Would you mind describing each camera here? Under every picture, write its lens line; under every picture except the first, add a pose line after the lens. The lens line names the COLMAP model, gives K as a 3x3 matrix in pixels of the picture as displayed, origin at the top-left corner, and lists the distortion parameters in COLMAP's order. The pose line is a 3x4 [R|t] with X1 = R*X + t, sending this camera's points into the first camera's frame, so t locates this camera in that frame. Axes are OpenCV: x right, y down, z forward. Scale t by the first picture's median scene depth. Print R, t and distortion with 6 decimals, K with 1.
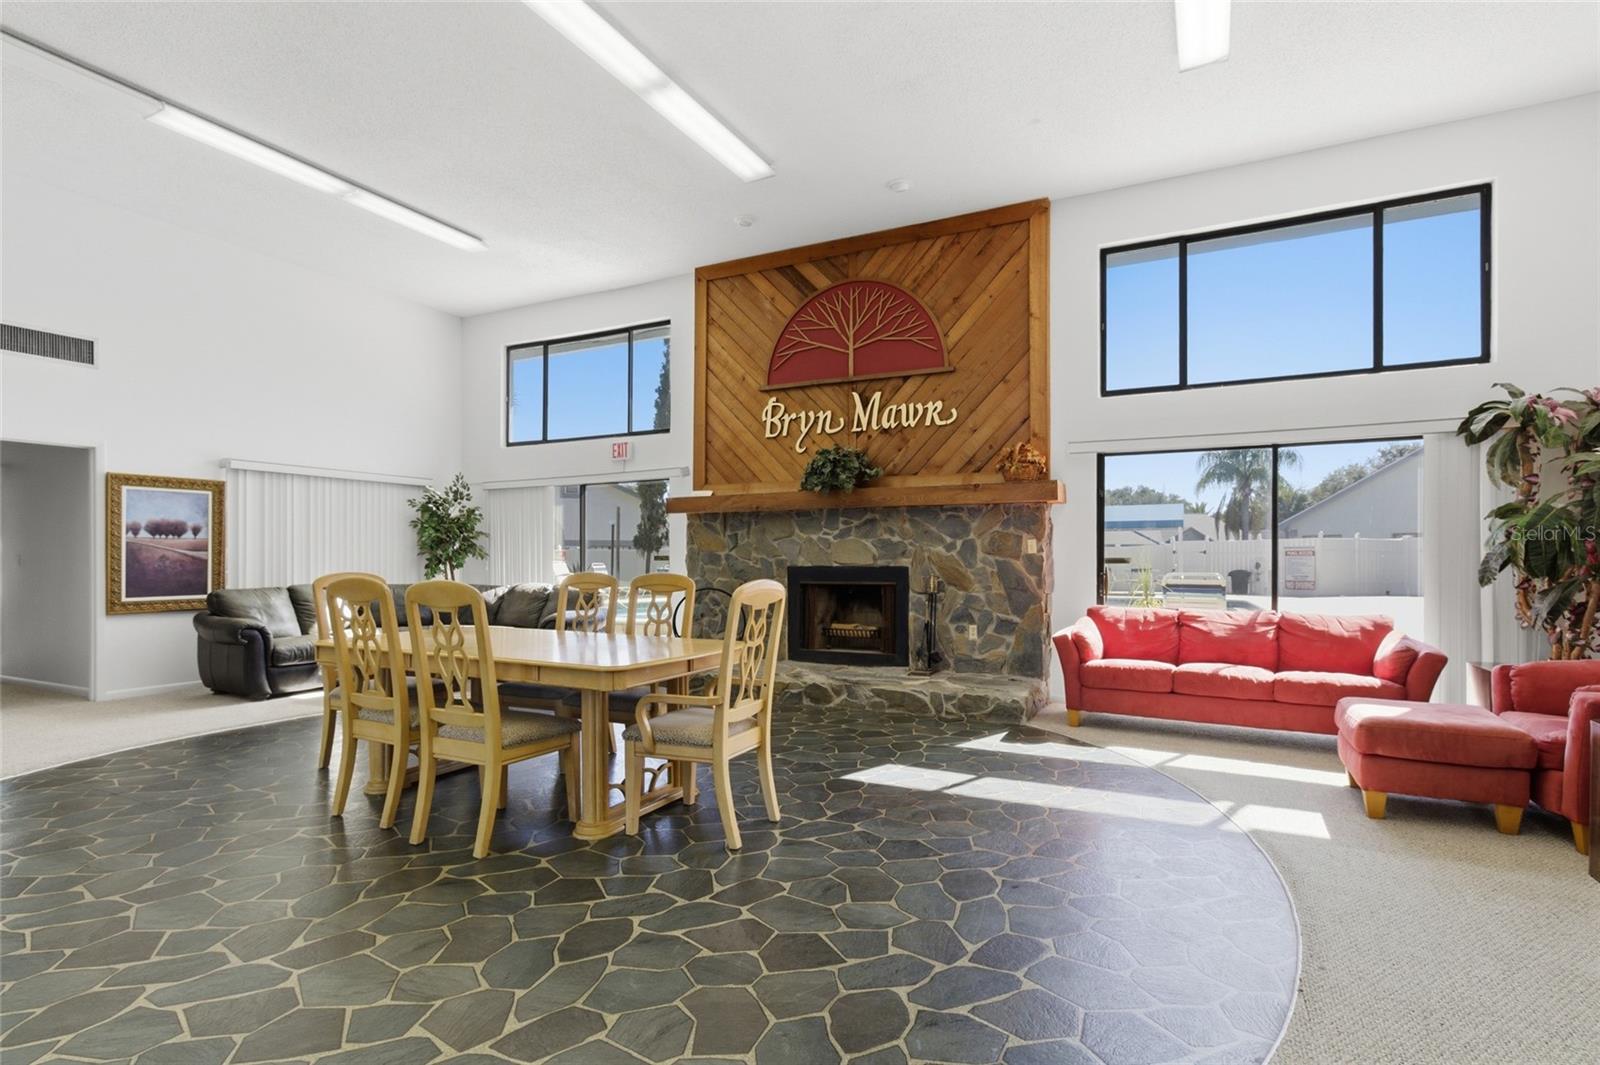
lens RADIAL K [[792.0, 0, 800.3], [0, 792.0, 557.7], [0, 0, 1]] dist [0.005071, 0.000495]
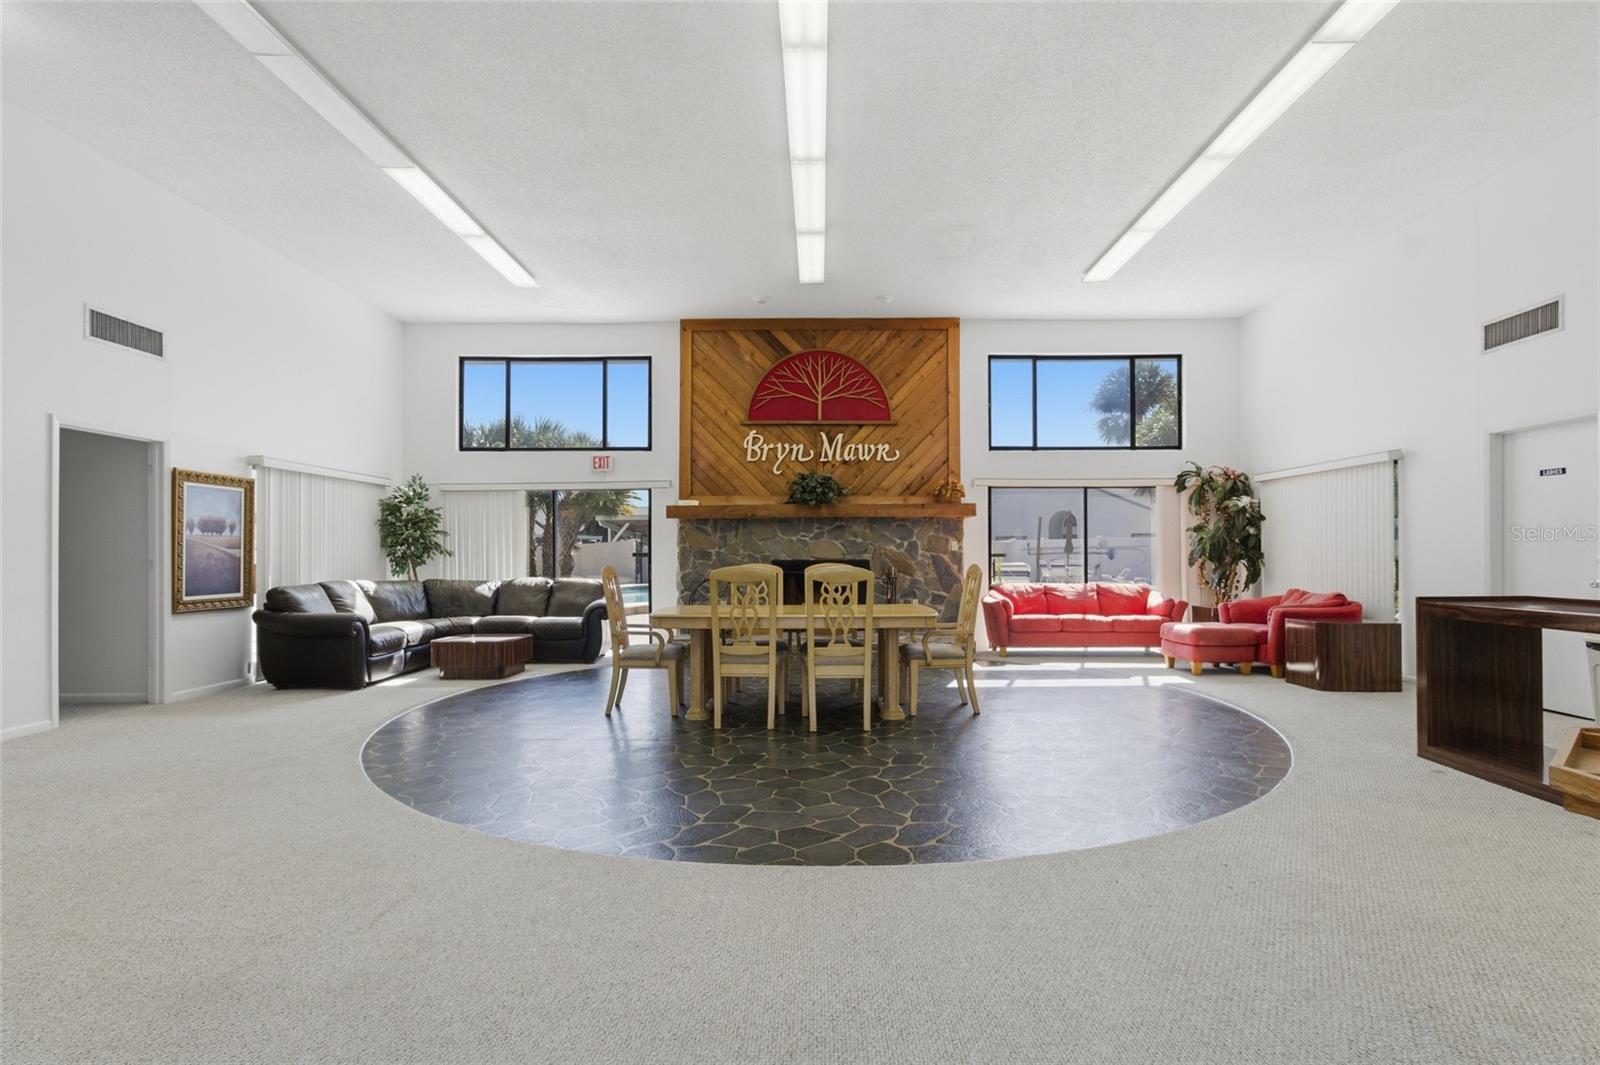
lens RADIAL K [[792.0, 0, 800.3], [0, 792.0, 557.7], [0, 0, 1]] dist [0.005071, 0.000495]
pose [[0.894467, -0.004529, 0.447110, -0.587806], [0.004556, 0.999989, 0.001015, 0.005102], [-0.447110, 0.001129, 0.894478, -0.205475]]
